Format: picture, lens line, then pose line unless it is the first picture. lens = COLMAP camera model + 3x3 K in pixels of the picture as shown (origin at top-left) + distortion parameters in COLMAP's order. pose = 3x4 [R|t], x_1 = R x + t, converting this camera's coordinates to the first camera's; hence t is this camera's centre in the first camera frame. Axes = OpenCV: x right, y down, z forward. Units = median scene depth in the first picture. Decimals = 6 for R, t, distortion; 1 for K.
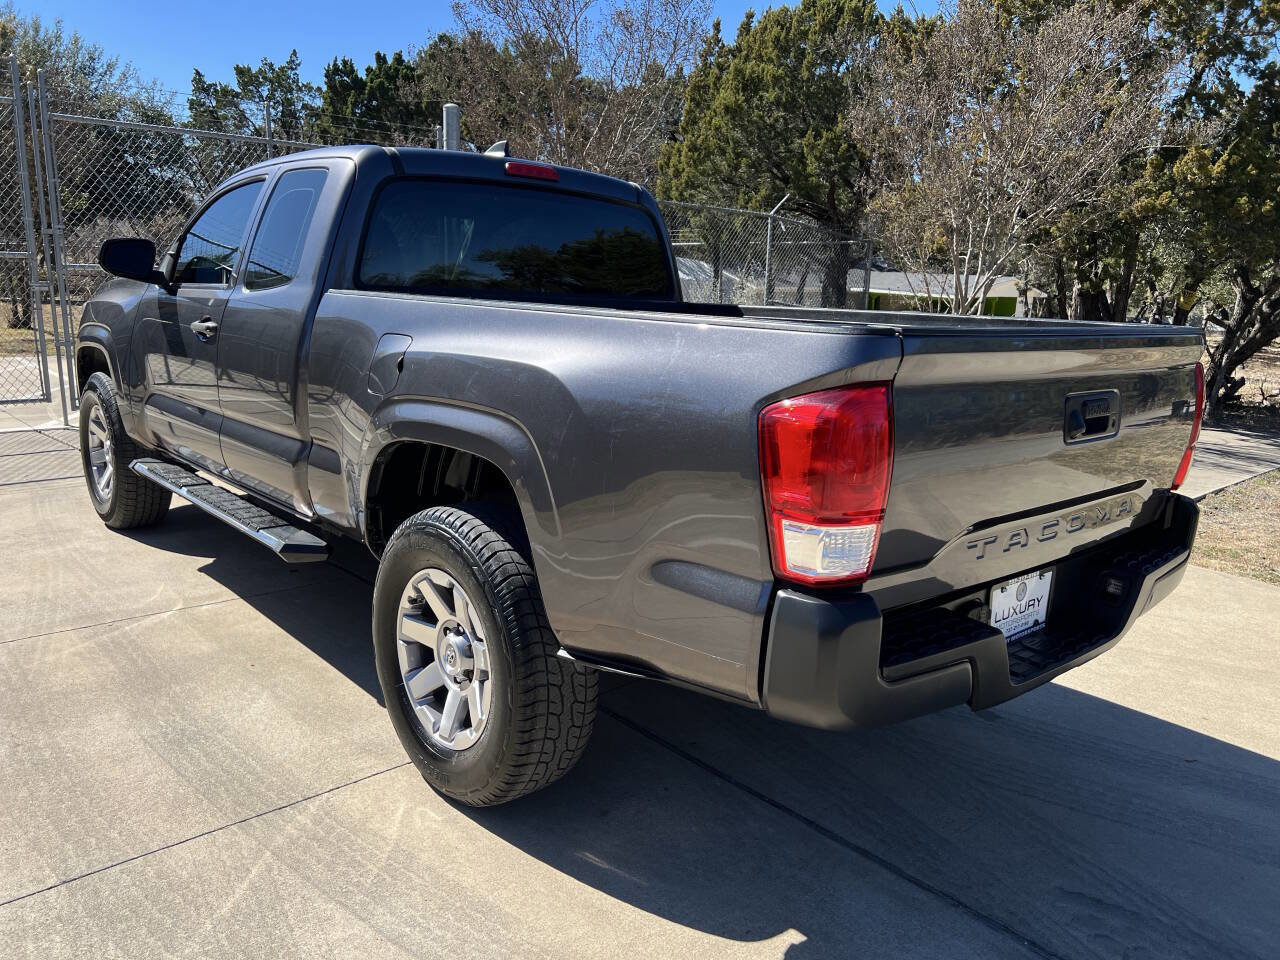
lens RADIAL K [[968.0, 0, 637.2], [0, 968.0, 477.9], [0, 0, 1]] dist [0.048069, -0.051229]
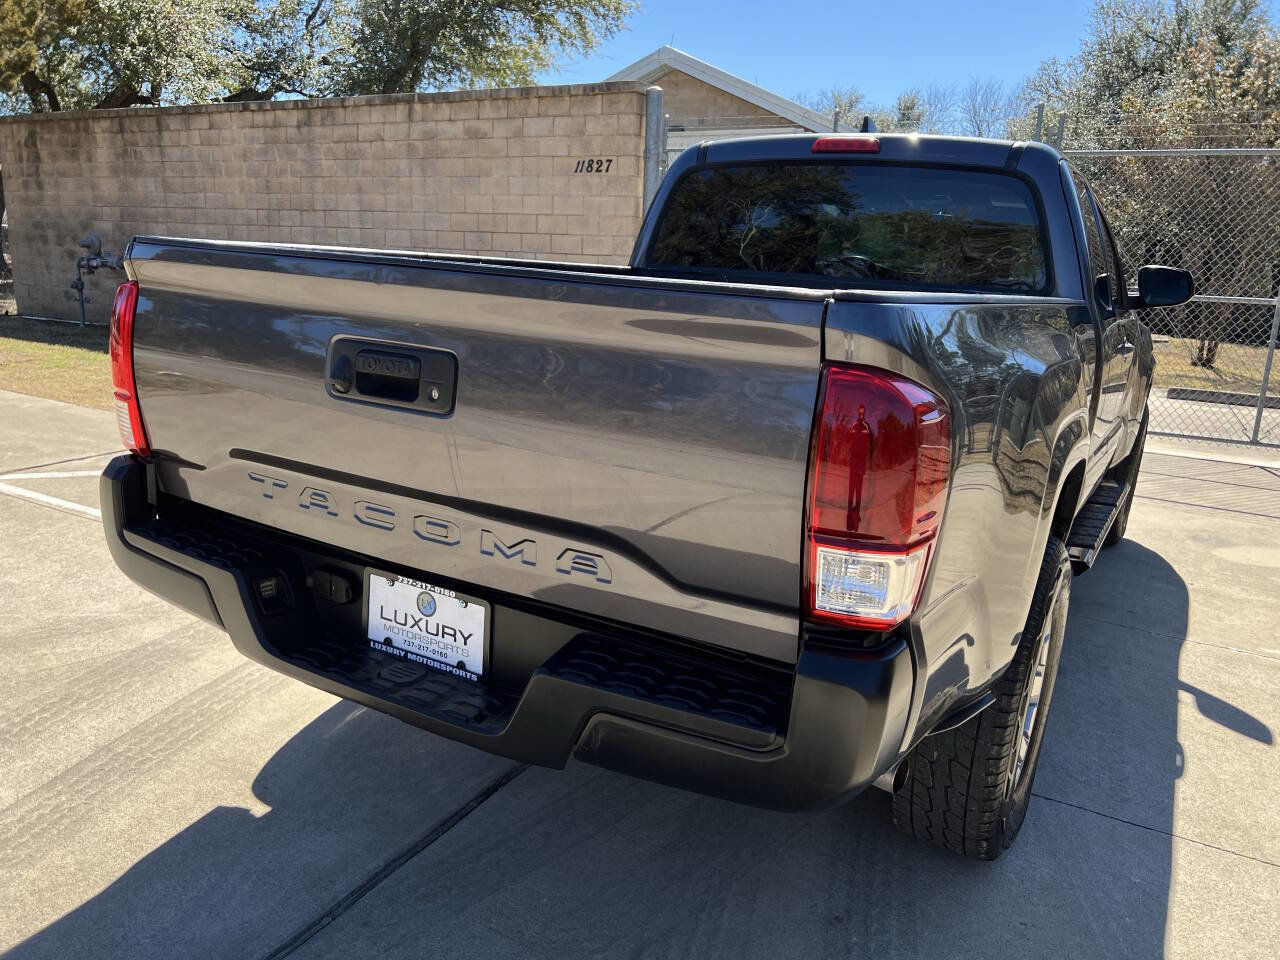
lens RADIAL K [[968.0, 0, 647.8], [0, 968.0, 478.2], [0, 0, 1]] dist [0.048069, -0.051229]
pose [[0.305010, 0.182012, -0.934794, 0.662961], [-0.237006, 0.965192, 0.110599, -0.062081], [0.922386, 0.187819, 0.337531, 0.507105]]
